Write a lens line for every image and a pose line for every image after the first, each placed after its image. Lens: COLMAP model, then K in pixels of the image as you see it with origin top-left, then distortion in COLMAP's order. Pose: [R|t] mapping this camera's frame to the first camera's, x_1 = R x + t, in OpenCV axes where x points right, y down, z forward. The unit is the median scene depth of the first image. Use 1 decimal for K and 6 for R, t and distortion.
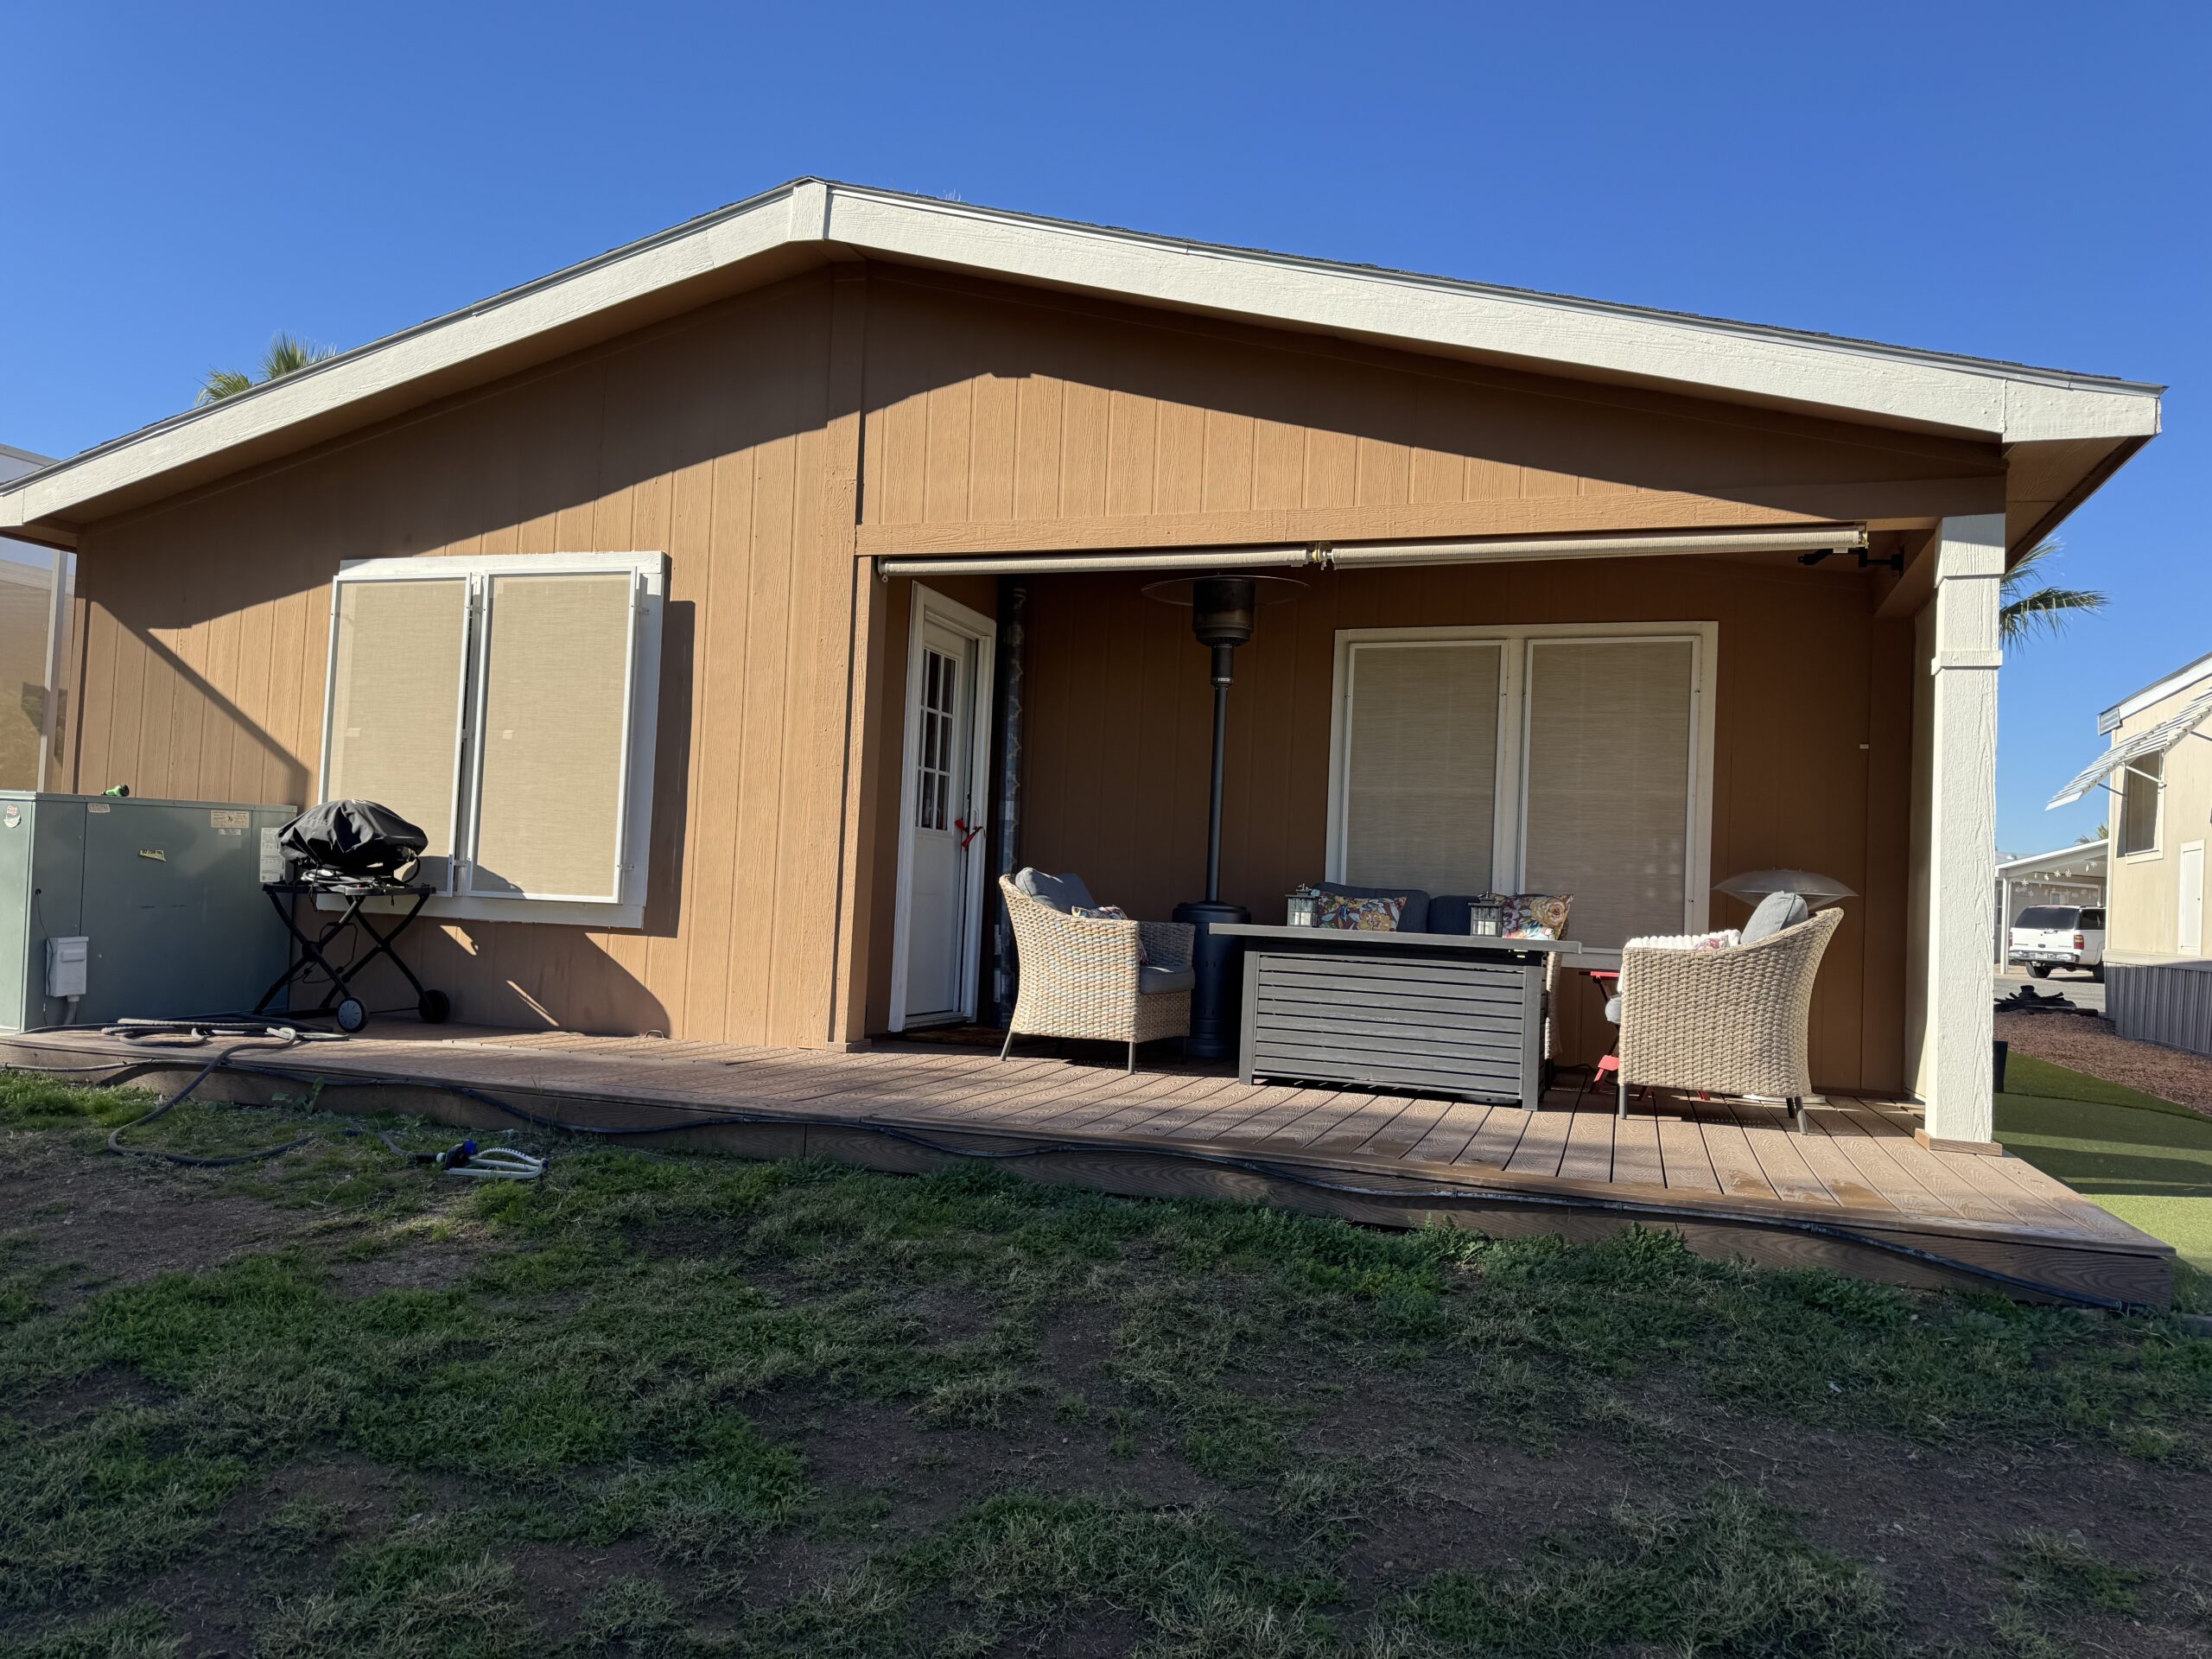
lens RADIAL K [[1581.0, 0, 1103.6], [0, 1581.0, 833.8], [0, 0, 1]] dist [0.065007, -0.063002]
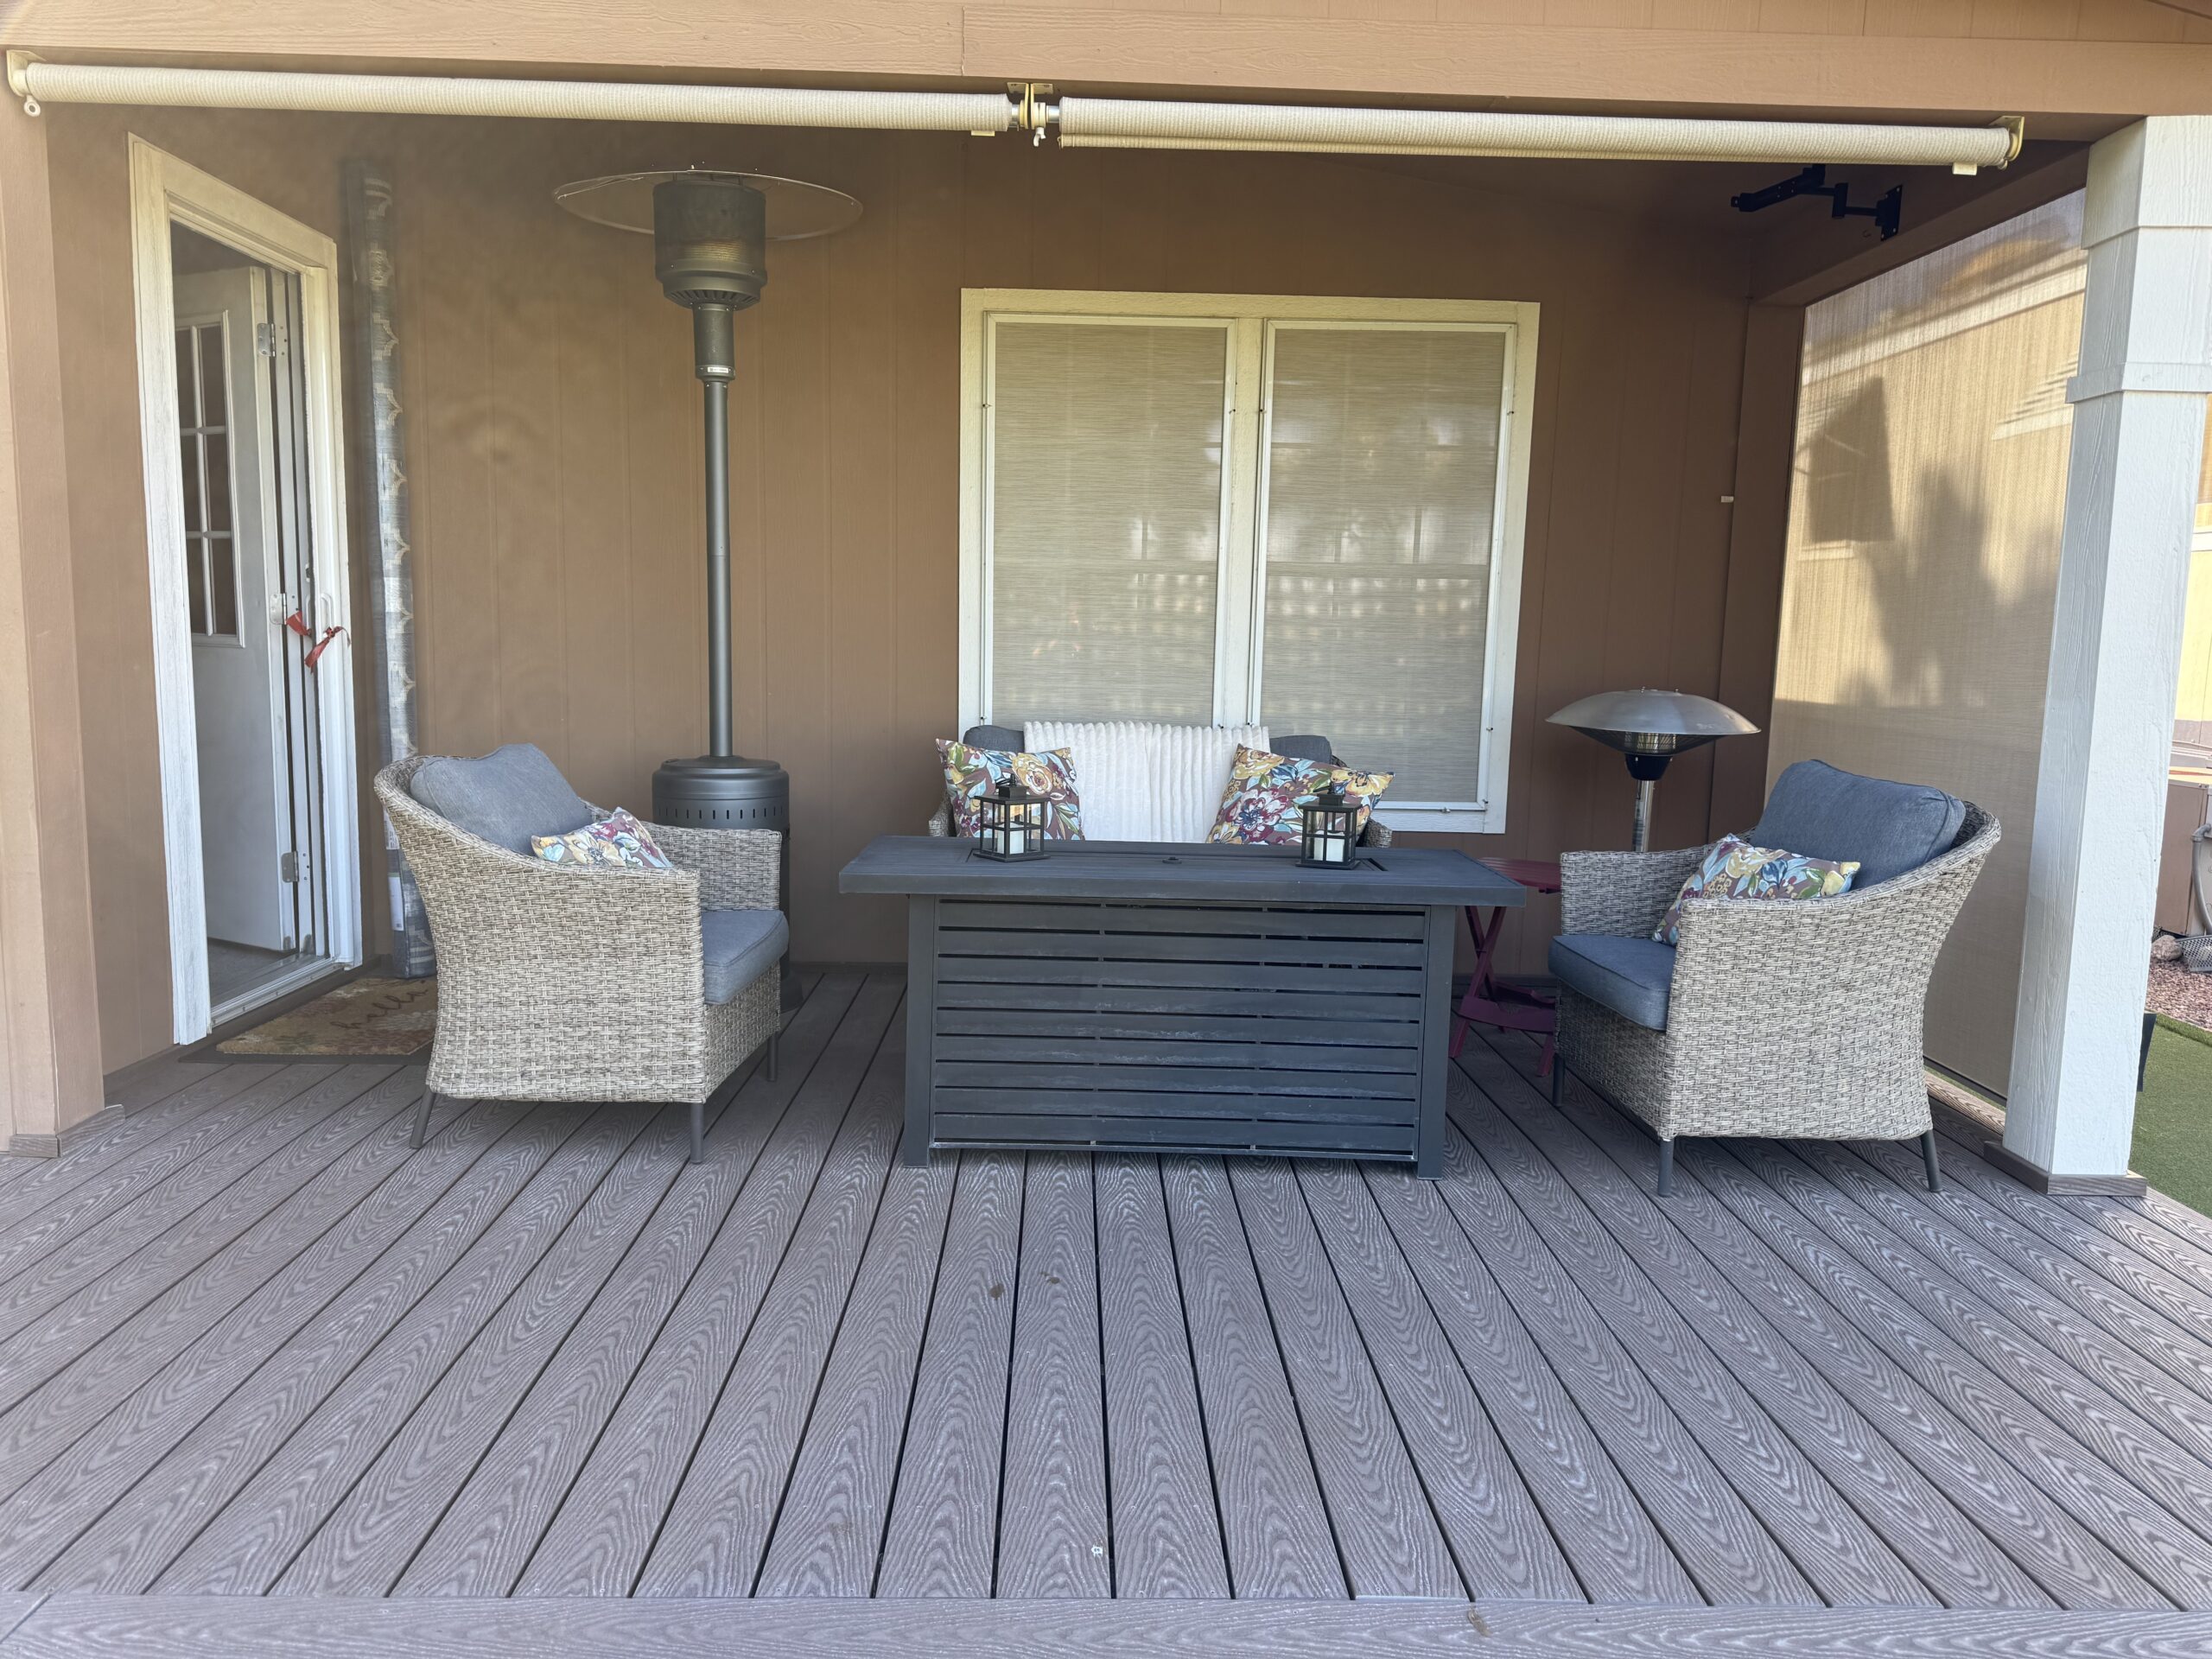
lens RADIAL K [[1581.0, 0, 1103.7], [0, 1581.0, 843.3], [0, 0, 1]] dist [0.065007, -0.063002]
pose [[0.940979, -0.067493, 0.331668, -0.017524], [0.002723, 0.981394, 0.191984, -0.040857], [-0.338454, -0.179750, 0.923655, 0.409731]]
